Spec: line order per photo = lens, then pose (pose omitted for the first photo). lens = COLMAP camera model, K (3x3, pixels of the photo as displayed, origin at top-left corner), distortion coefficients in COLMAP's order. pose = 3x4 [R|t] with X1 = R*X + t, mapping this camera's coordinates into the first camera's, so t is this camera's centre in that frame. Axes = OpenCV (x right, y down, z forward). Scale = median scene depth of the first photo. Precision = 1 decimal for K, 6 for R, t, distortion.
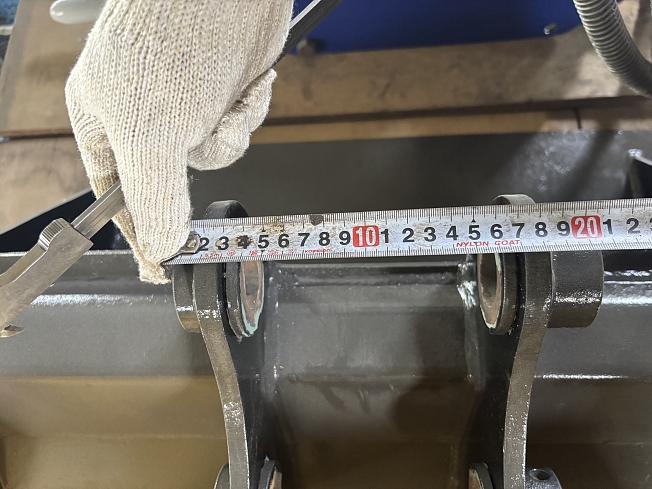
lens RADIAL K [[496.4, 0, 326.0], [0, 496.4, 244.5], [0, 0, 1]] dist [-0.007389, -0.008581]
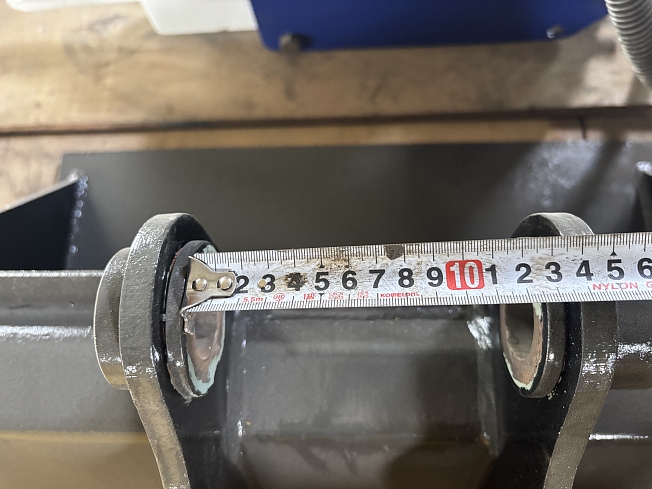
lens RADIAL K [[496.4, 0, 326.0], [0, 496.4, 244.5], [0, 0, 1]] dist [-0.007389, -0.008581]
pose [[0.999325, 0.015985, 0.033087, 0.003460], [-0.015324, 0.999679, -0.020158, -0.022532], [-0.033399, 0.019638, 0.999249, 0.185384]]
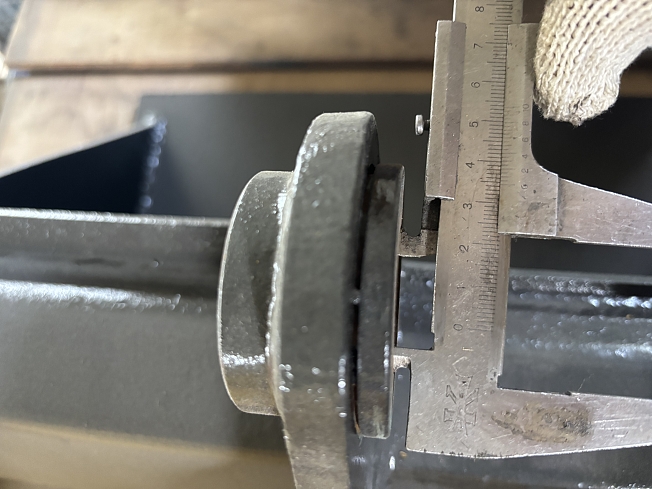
lens RADIAL K [[496.4, 0, 326.0], [0, 496.4, 244.5], [0, 0, 1]] dist [-0.007389, -0.008581]
pose [[0.994362, 0.075791, -0.074163, -0.140008], [-0.073448, 0.996725, 0.033828, 0.008820], [0.076484, -0.028190, 0.996672, 0.435623]]
